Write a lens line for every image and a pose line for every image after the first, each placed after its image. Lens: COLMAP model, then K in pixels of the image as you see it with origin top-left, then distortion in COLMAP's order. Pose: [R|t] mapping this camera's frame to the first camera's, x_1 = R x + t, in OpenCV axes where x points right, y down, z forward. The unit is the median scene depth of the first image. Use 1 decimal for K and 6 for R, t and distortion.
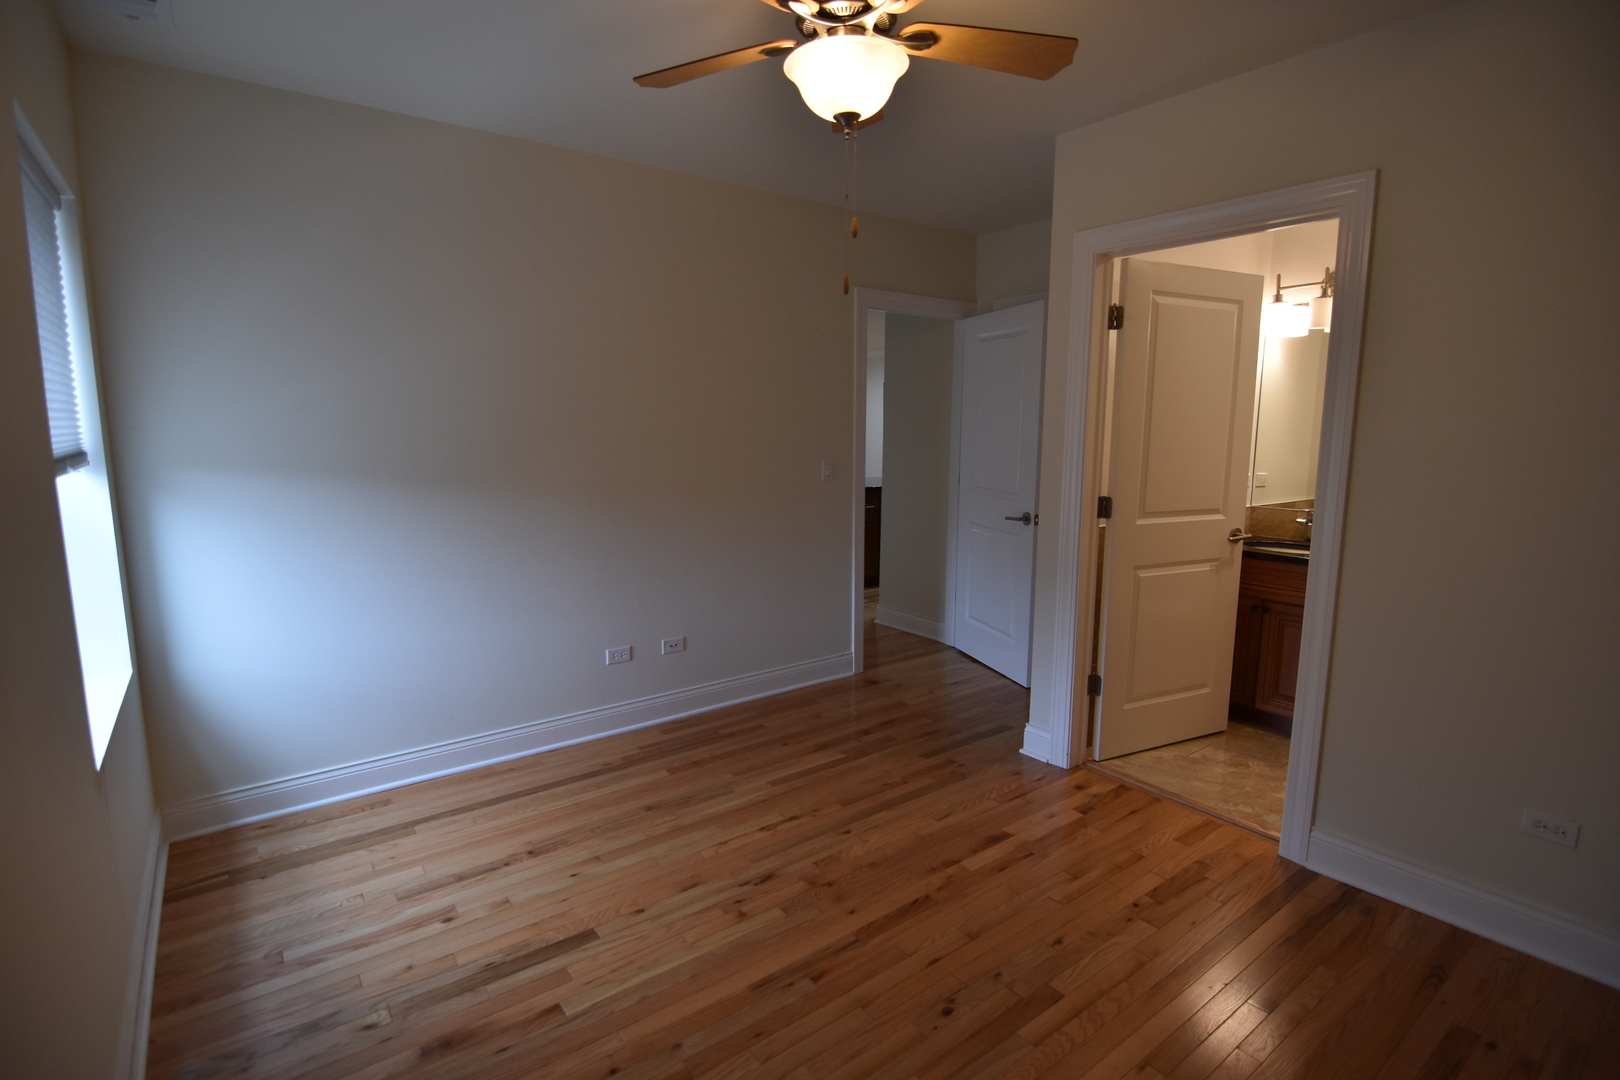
lens RADIAL K [[782.2, 0, 806.2], [0, 782.2, 537.9], [0, 0, 1]] dist [-0.003896, -0.013255]
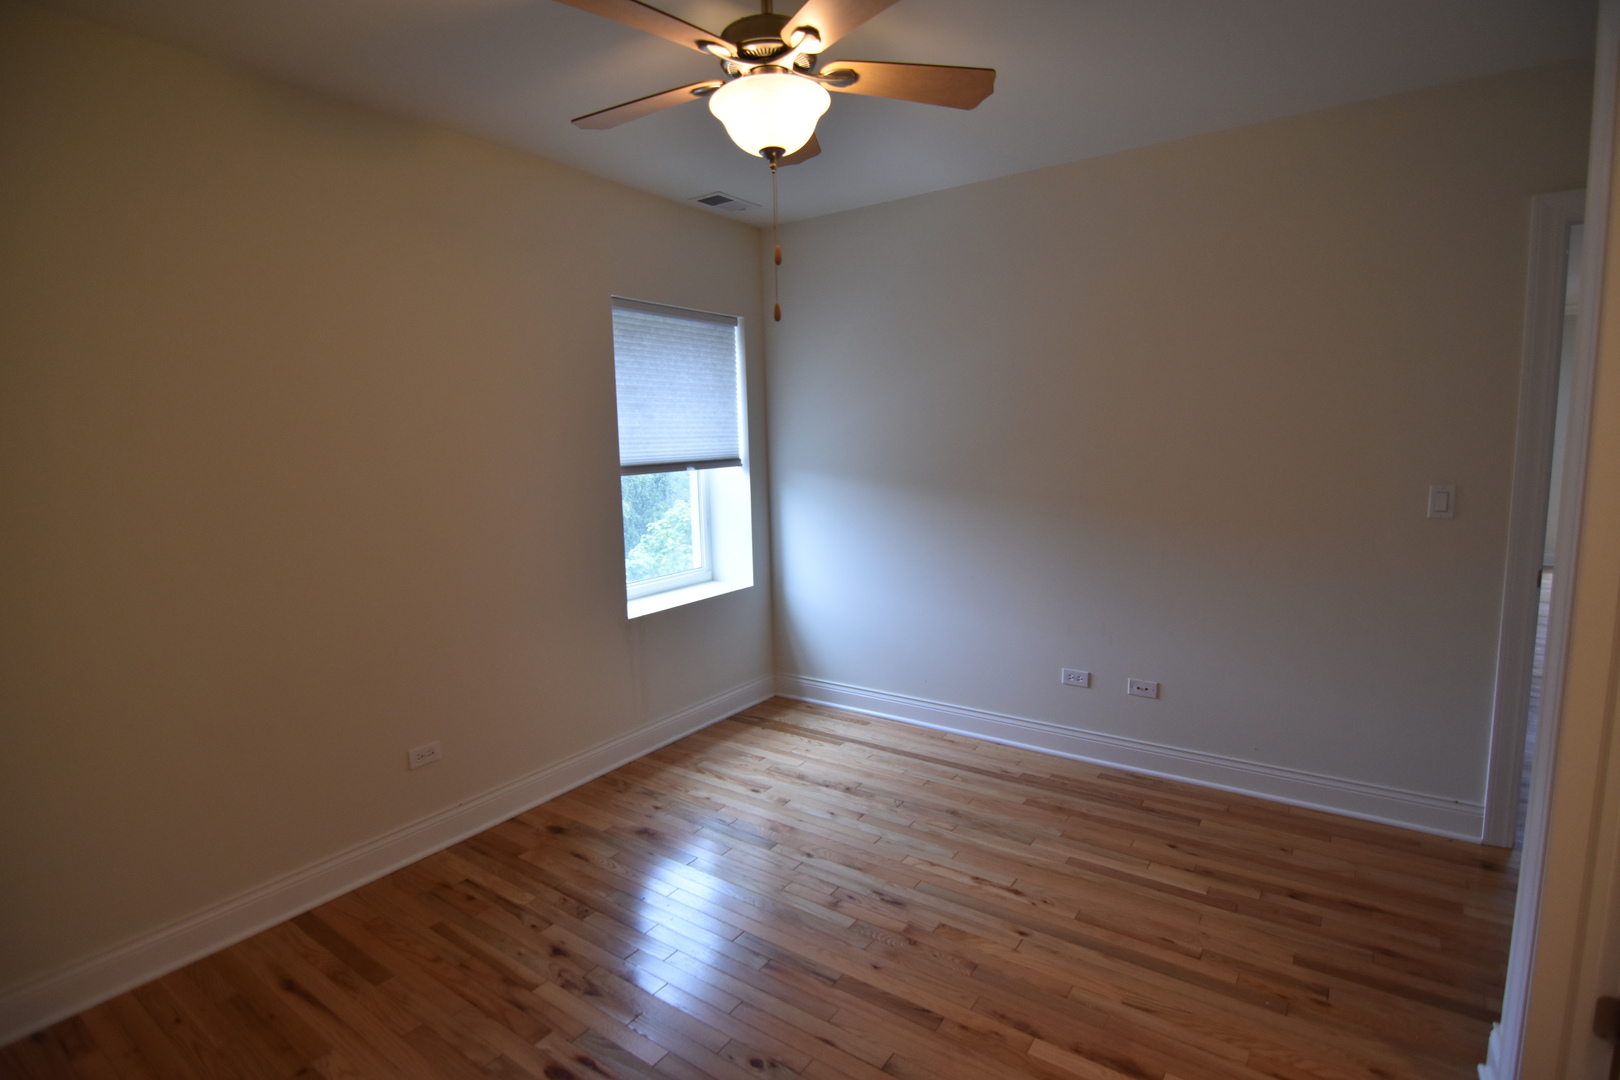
lens RADIAL K [[782.2, 0, 806.2], [0, 782.2, 537.9], [0, 0, 1]] dist [-0.003896, -0.013255]
pose [[0.305447, 0.112096, -0.945588, 0.686125], [-0.113639, 0.990241, 0.080682, -0.074617], [0.945404, 0.082811, 0.315205, 0.470478]]
